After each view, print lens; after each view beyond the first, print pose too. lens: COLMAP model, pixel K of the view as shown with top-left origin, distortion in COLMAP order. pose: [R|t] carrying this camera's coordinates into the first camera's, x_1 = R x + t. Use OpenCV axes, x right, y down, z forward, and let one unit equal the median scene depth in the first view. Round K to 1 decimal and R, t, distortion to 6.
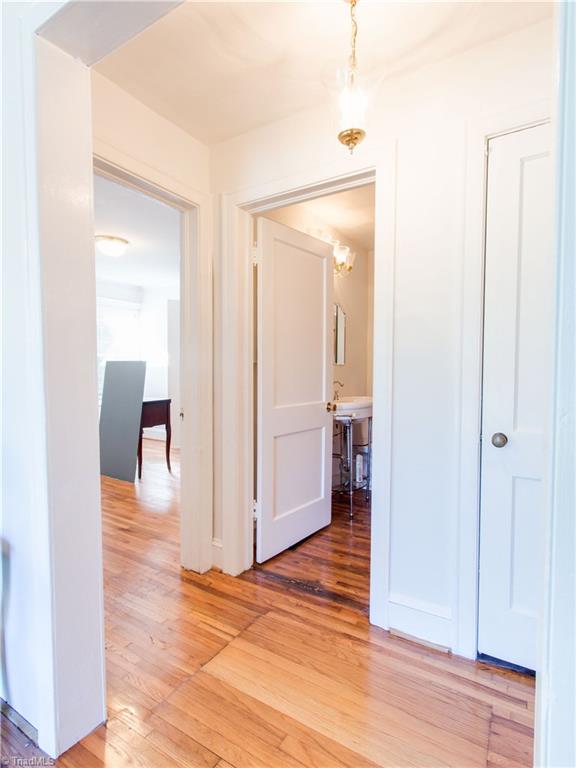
lens RADIAL K [[398.8, 0, 276.8], [0, 398.8, 383.6], [0, 0, 1]] dist [0.003533, -0.001429]
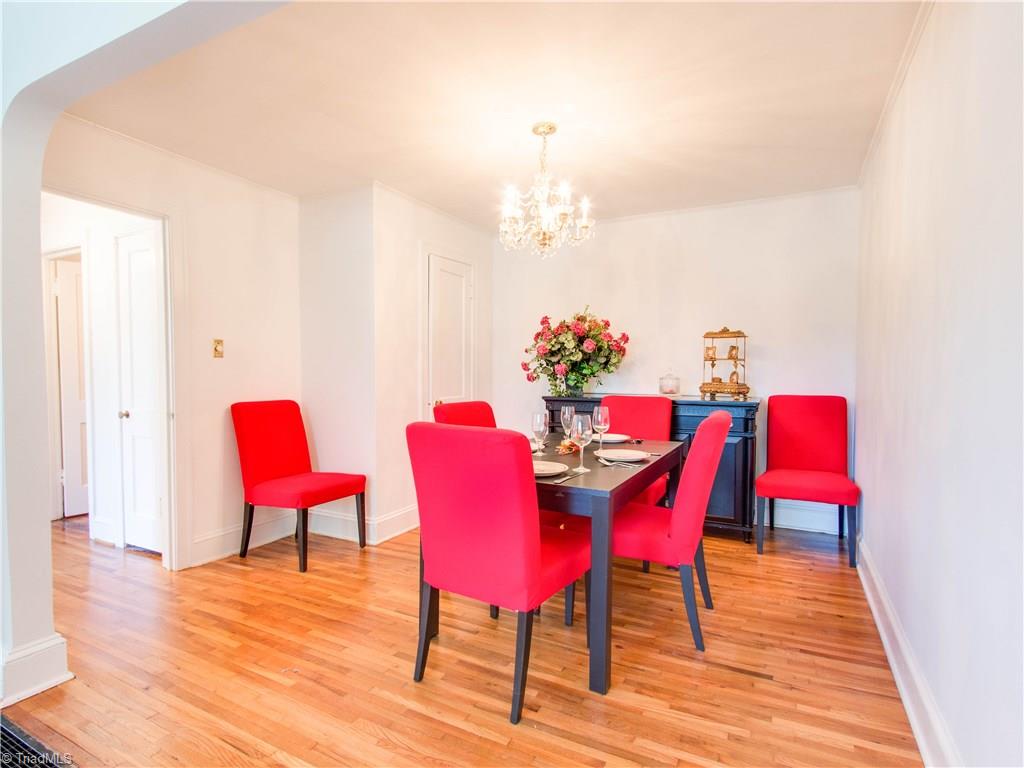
lens RADIAL K [[531.7, 0, 513.6], [0, 531.7, 390.9], [0, 0, 1]] dist [0.003533, -0.001429]
pose [[0.997582, -0.016566, 0.067500, 1.763335], [0.014767, 0.999525, 0.027064, -0.004595], [-0.067916, -0.026001, 0.997352, -1.177516]]
